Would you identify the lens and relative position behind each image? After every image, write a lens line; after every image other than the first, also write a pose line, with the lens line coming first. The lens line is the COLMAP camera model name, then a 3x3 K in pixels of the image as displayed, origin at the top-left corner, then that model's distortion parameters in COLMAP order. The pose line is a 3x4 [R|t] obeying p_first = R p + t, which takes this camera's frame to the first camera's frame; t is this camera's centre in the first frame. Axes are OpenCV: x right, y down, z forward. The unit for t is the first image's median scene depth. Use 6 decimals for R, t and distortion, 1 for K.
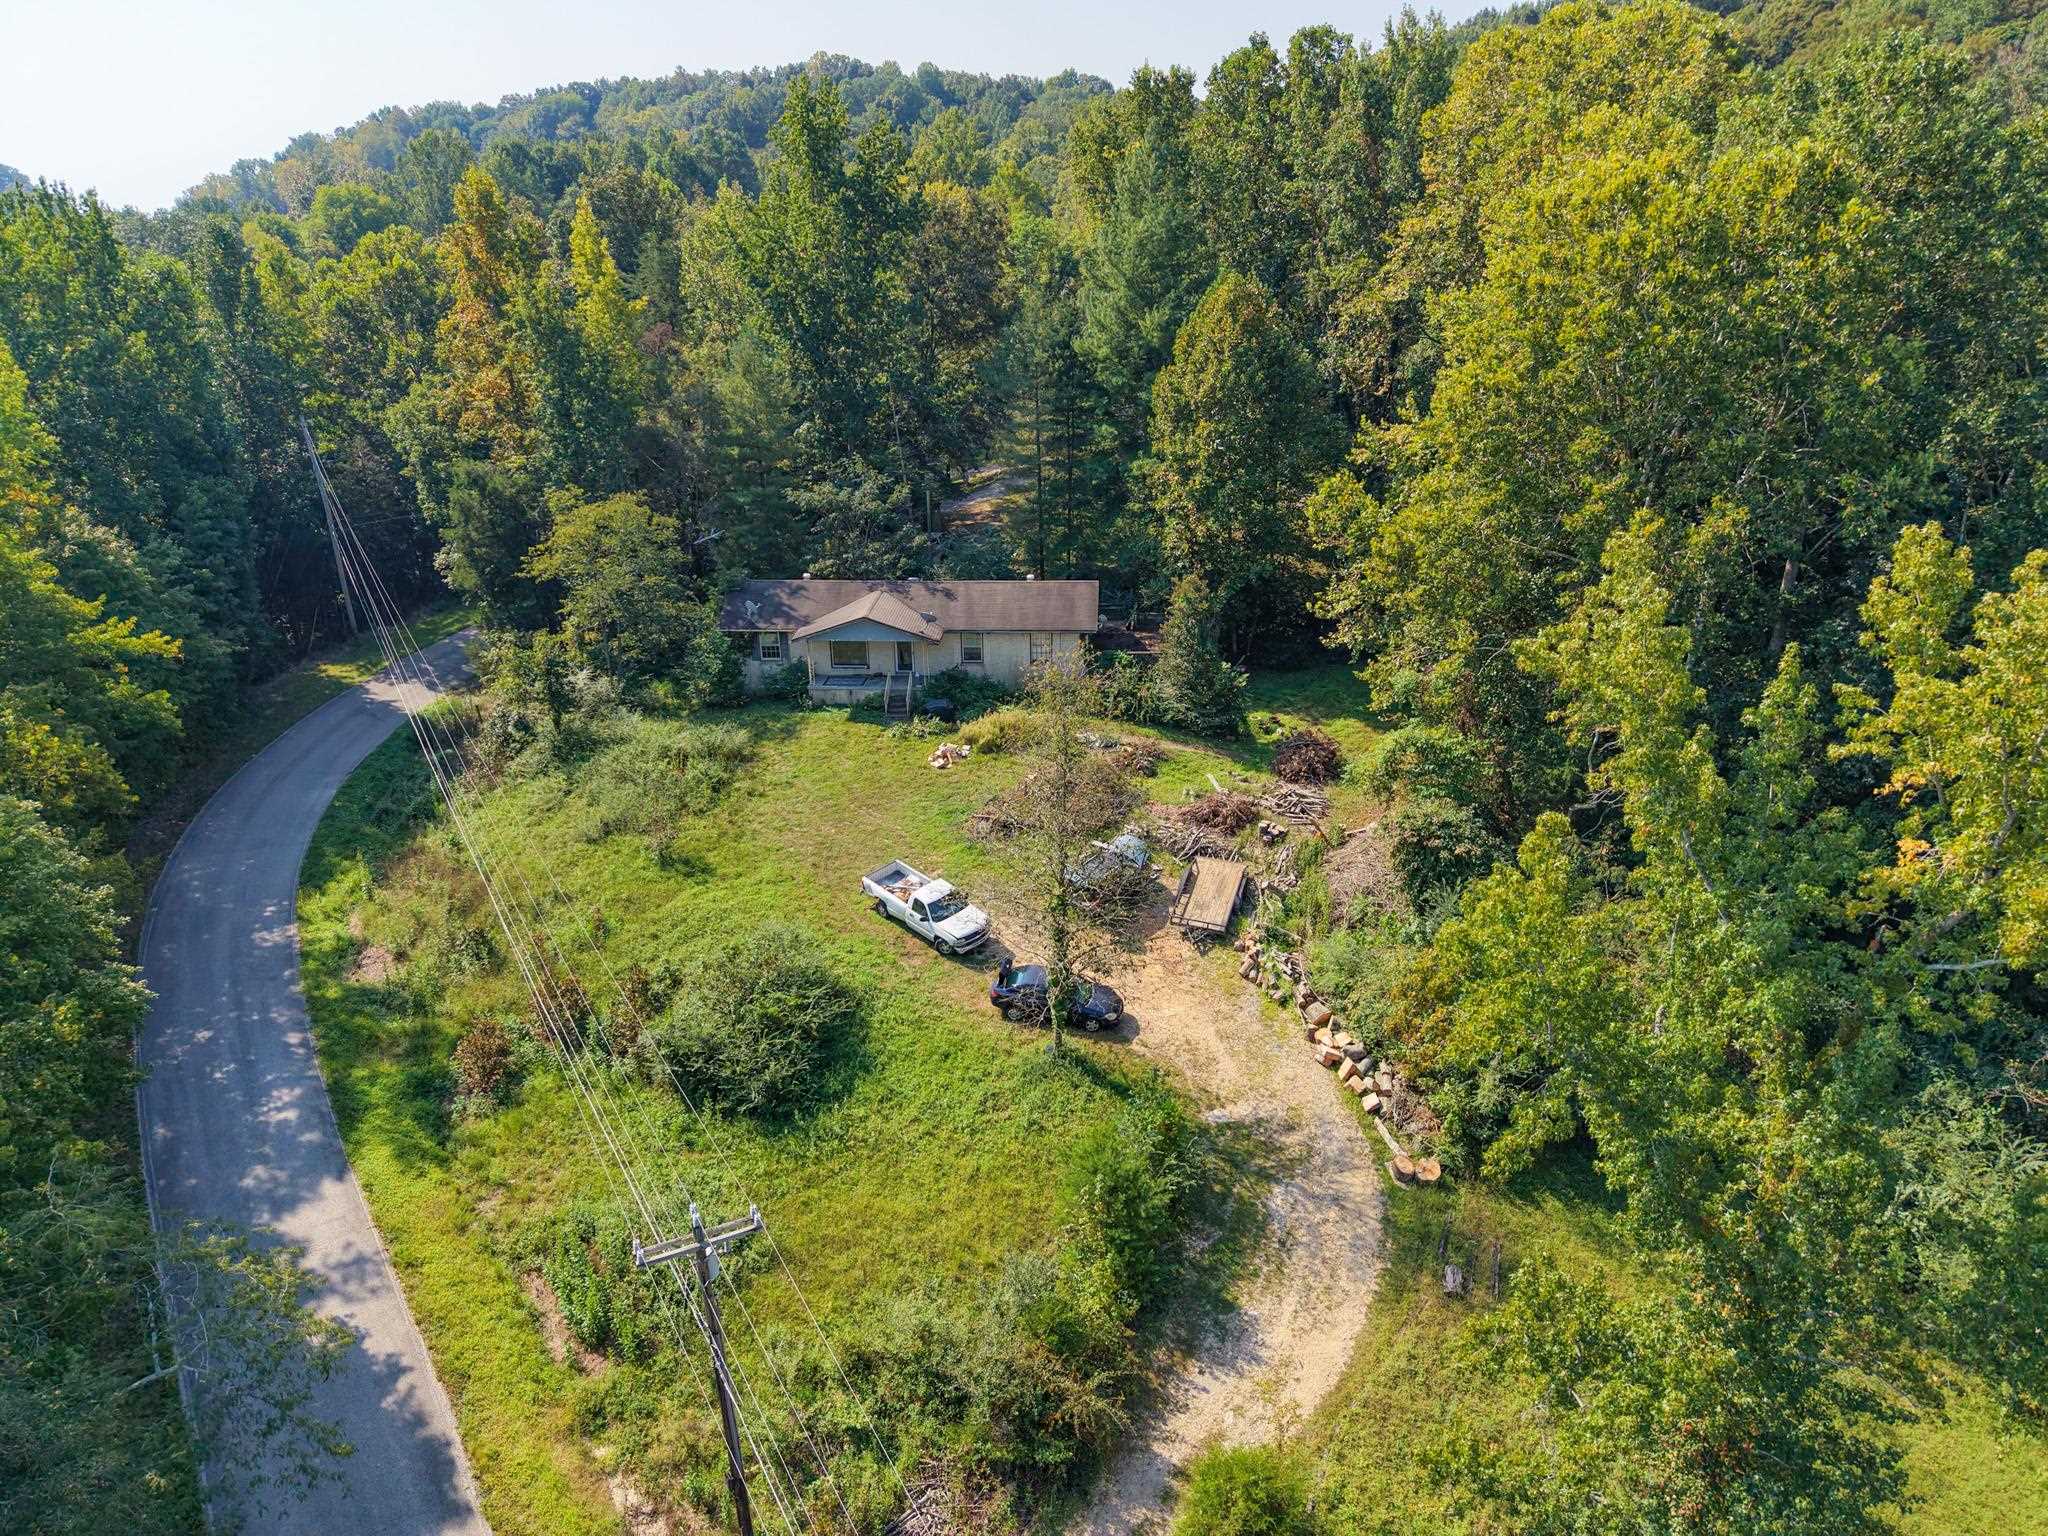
lens RADIAL K [[1367.1, 0, 1027.5], [0, 1367.1, 786.0], [0, 0, 1]] dist [0.023417, -0.023195]
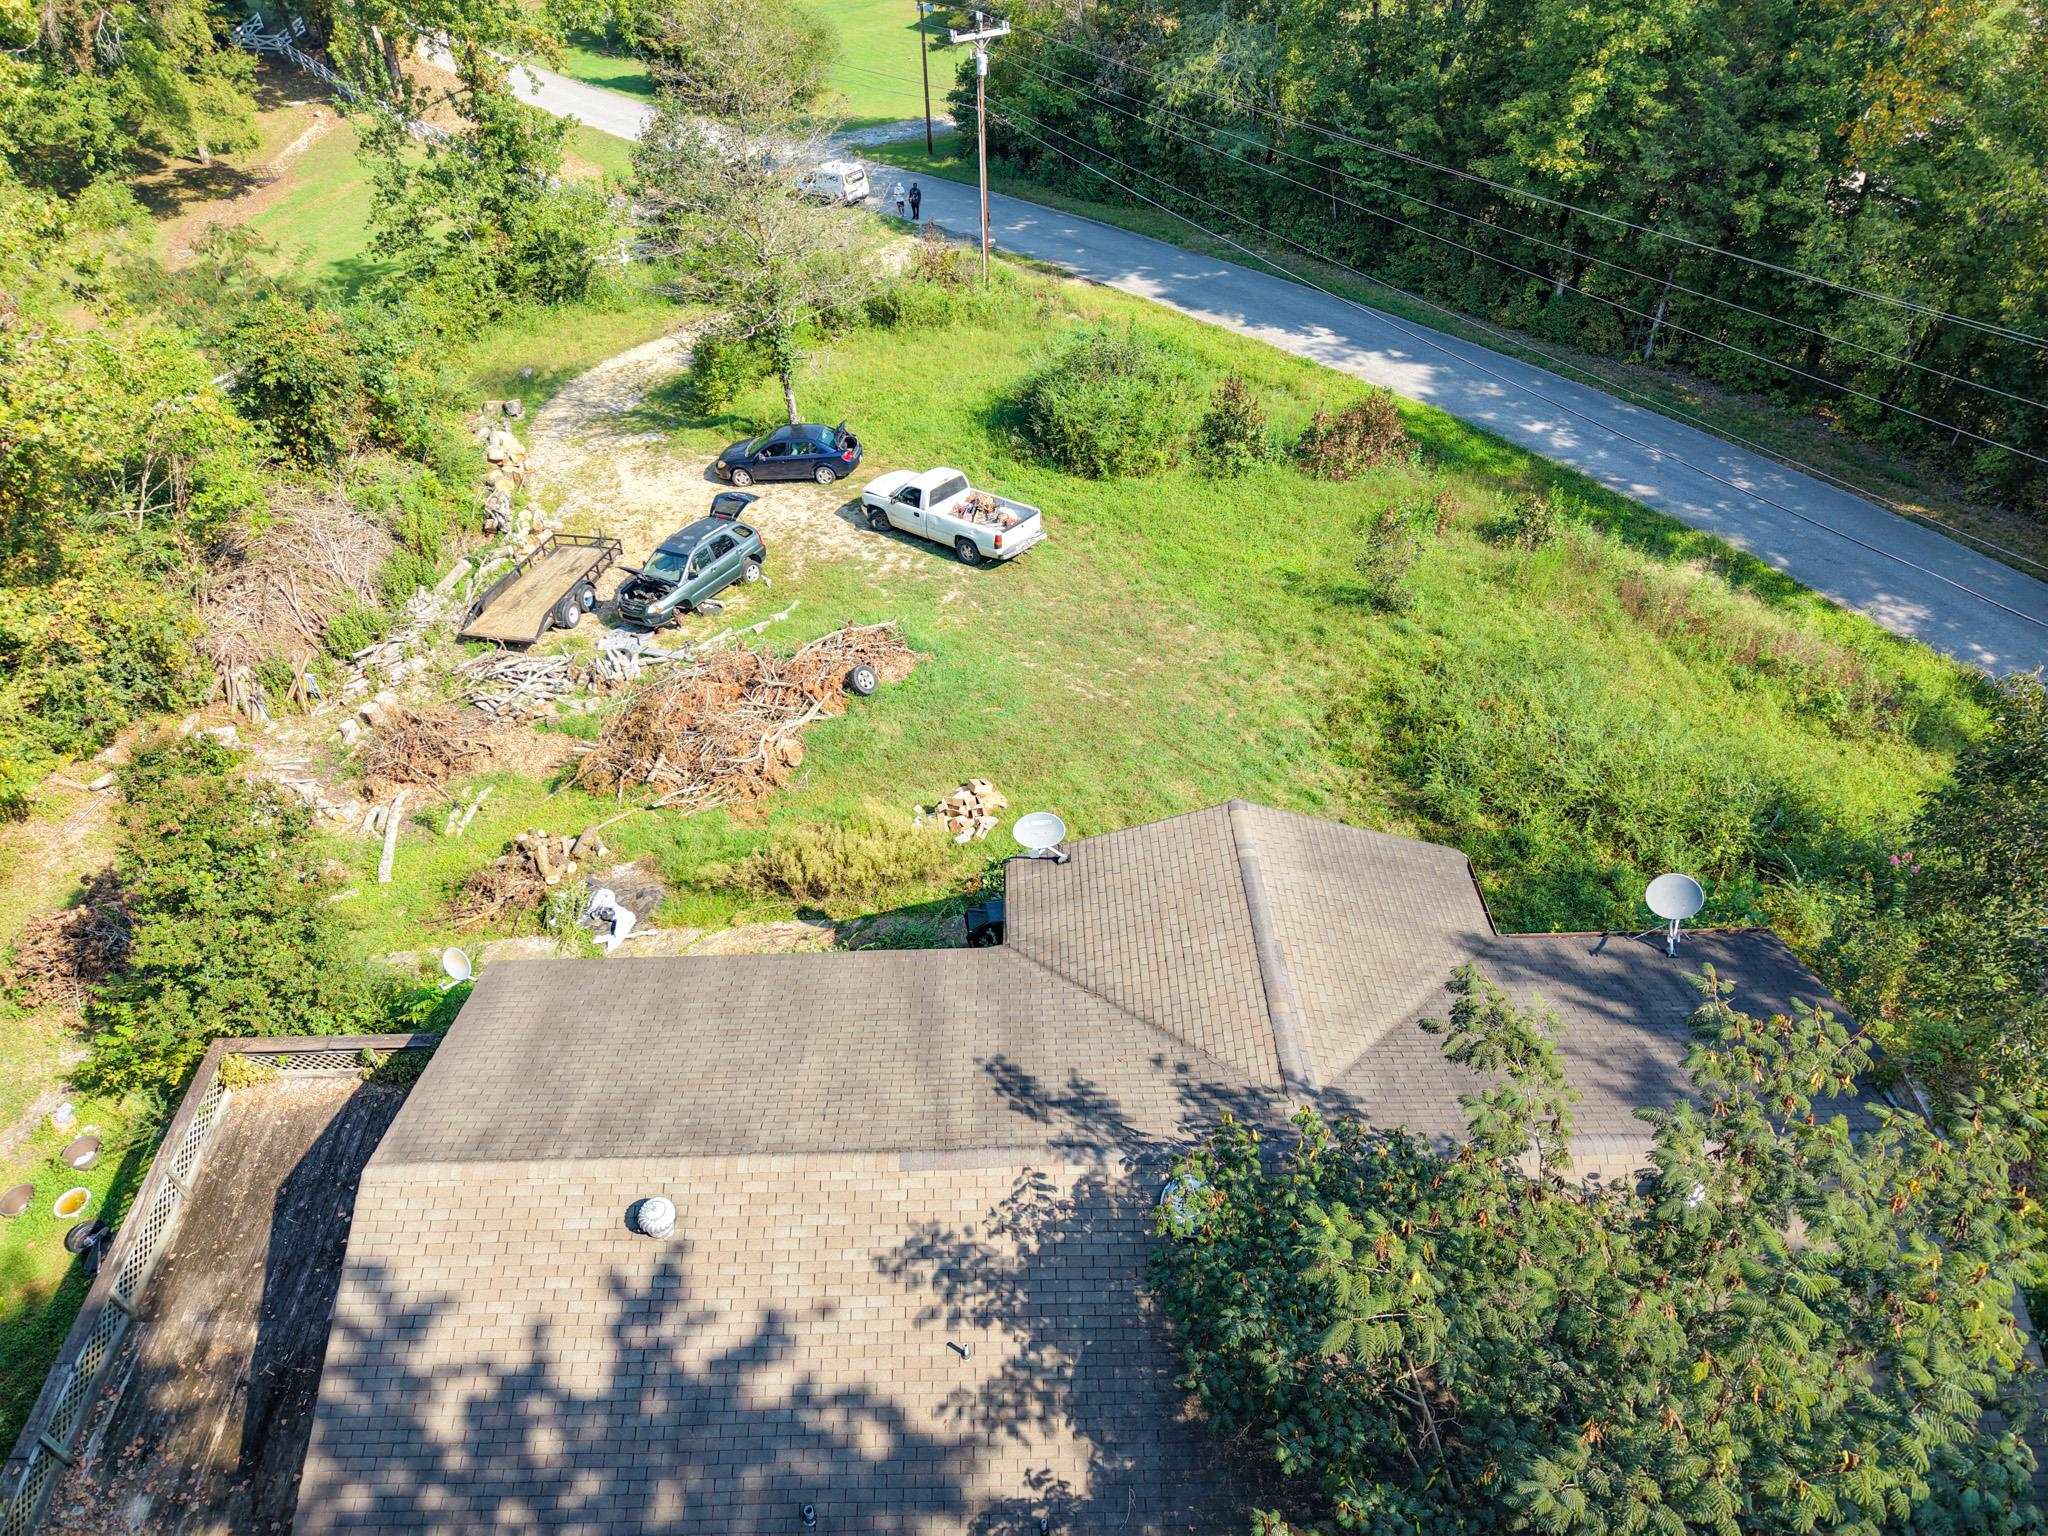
lens RADIAL K [[1367.1, 0, 1020.5], [0, 1367.1, 774.7], [0, 0, 1]] dist [0.023417, -0.023195]
pose [[-0.996344, 0.075729, -0.039544, -0.057583], [-0.004994, 0.410452, 0.911868, -0.422151], [0.085286, 0.908732, -0.408573, 1.134471]]
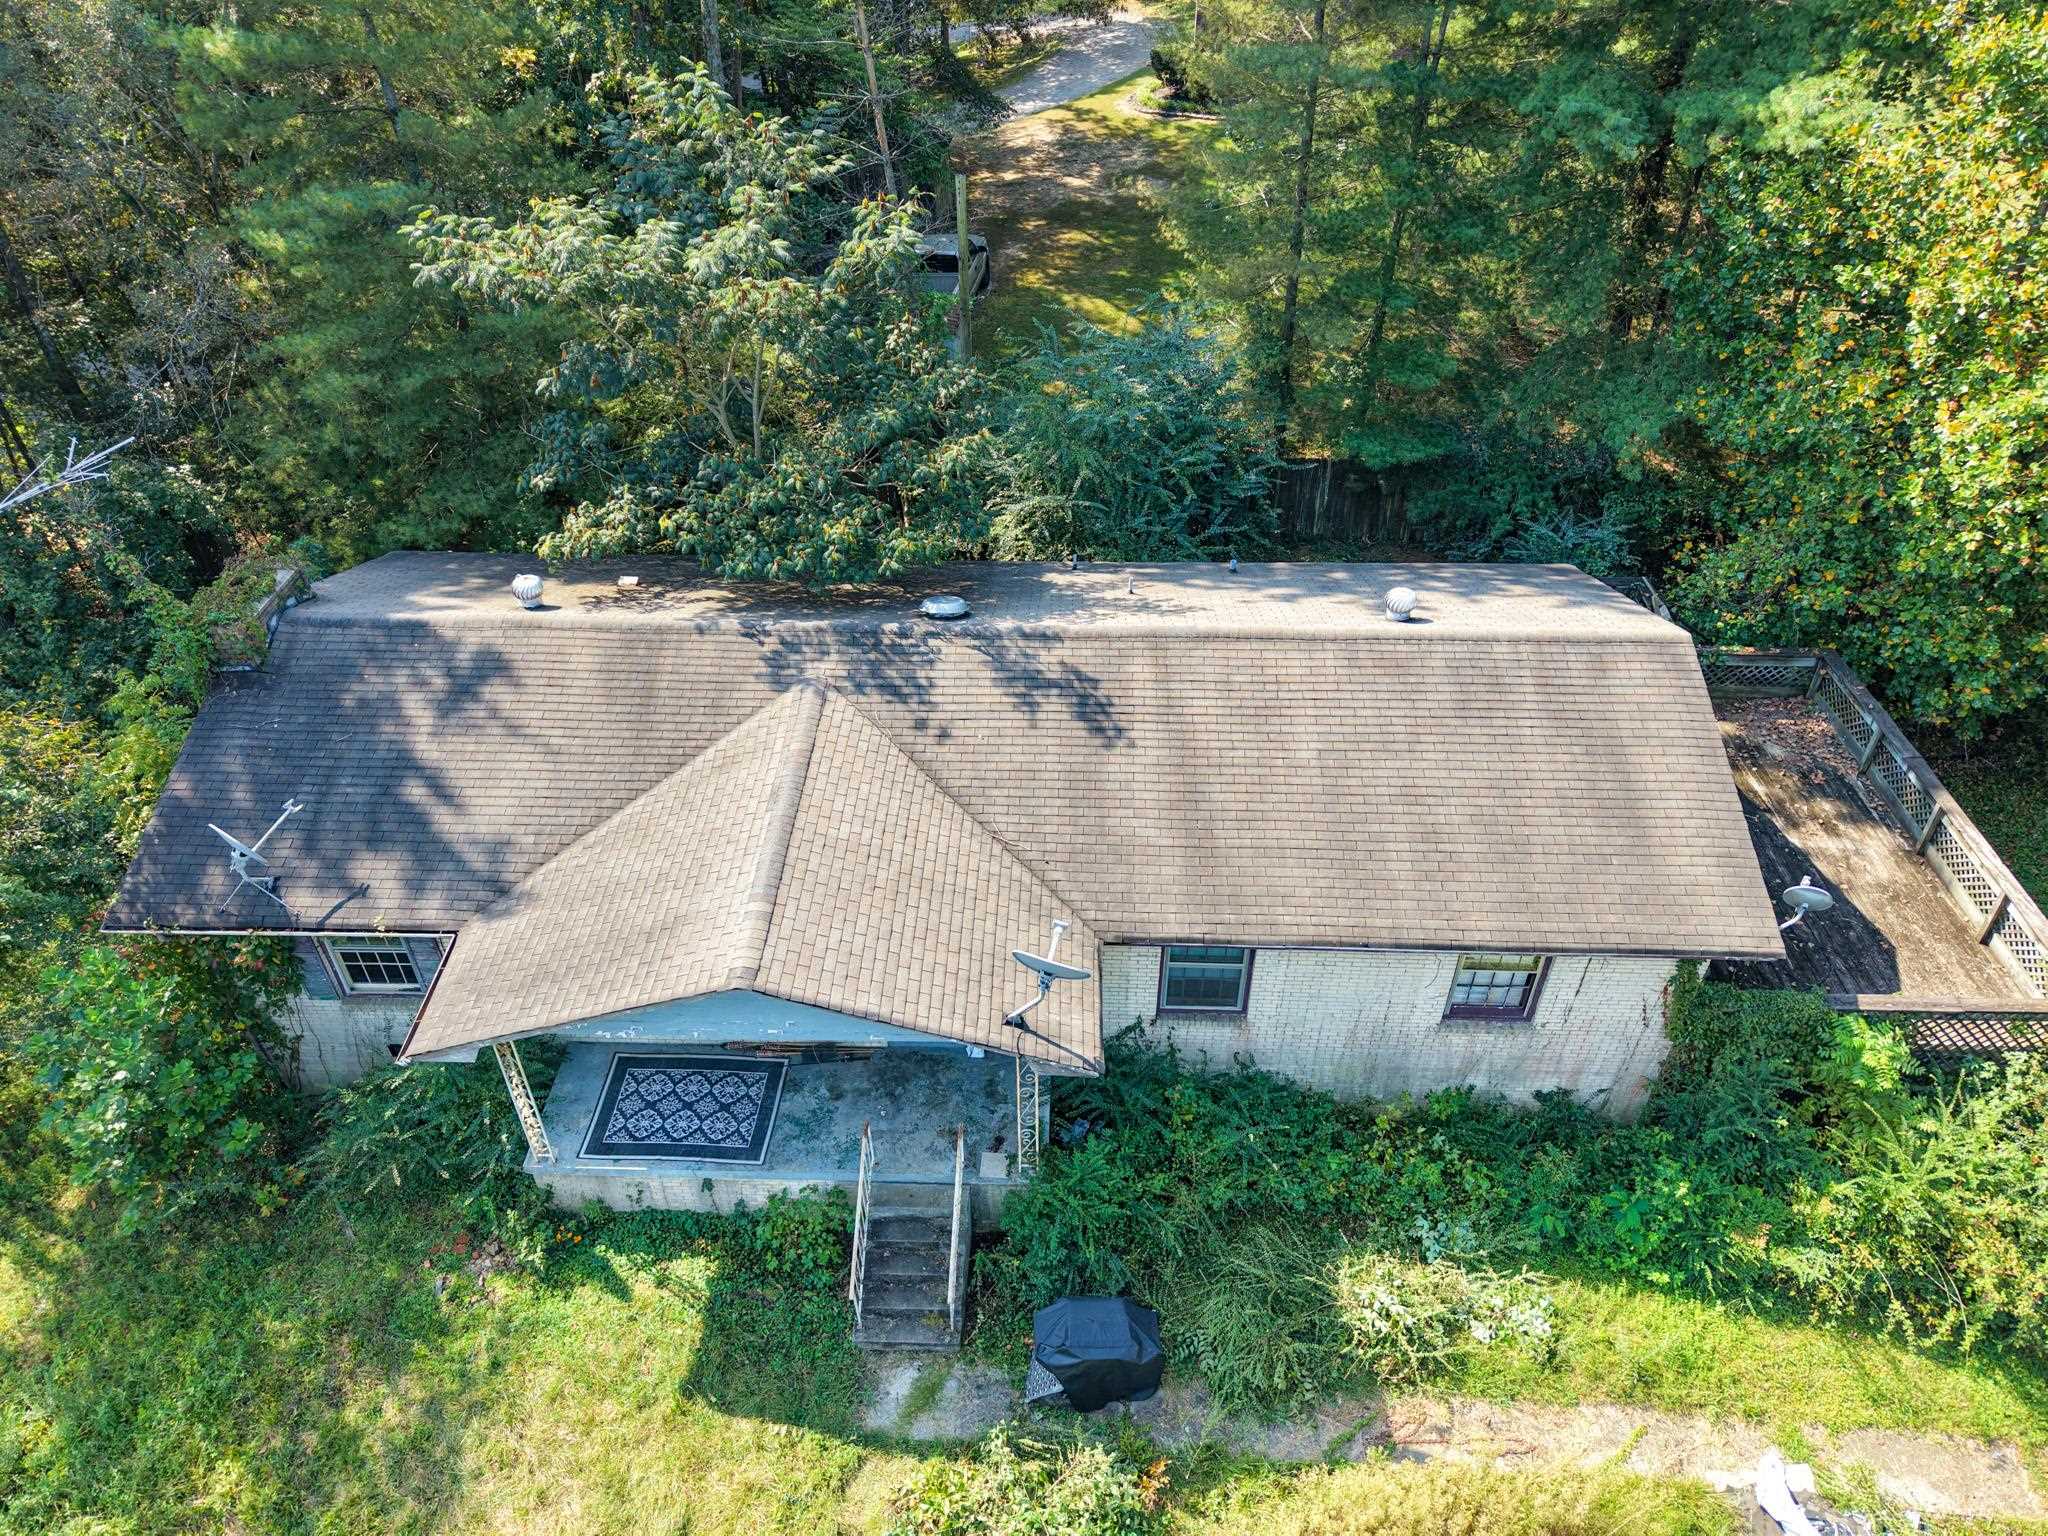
lens RADIAL K [[1367.1, 0, 1034.6], [0, 1367.1, 768.3], [0, 0, 1]] dist [0.023417, -0.023195]
pose [[0.999383, -0.009411, 0.033837, -0.082912], [-0.000752, 0.957479, 0.288503, -0.217271], [-0.035114, -0.288350, 0.956881, 0.822719]]
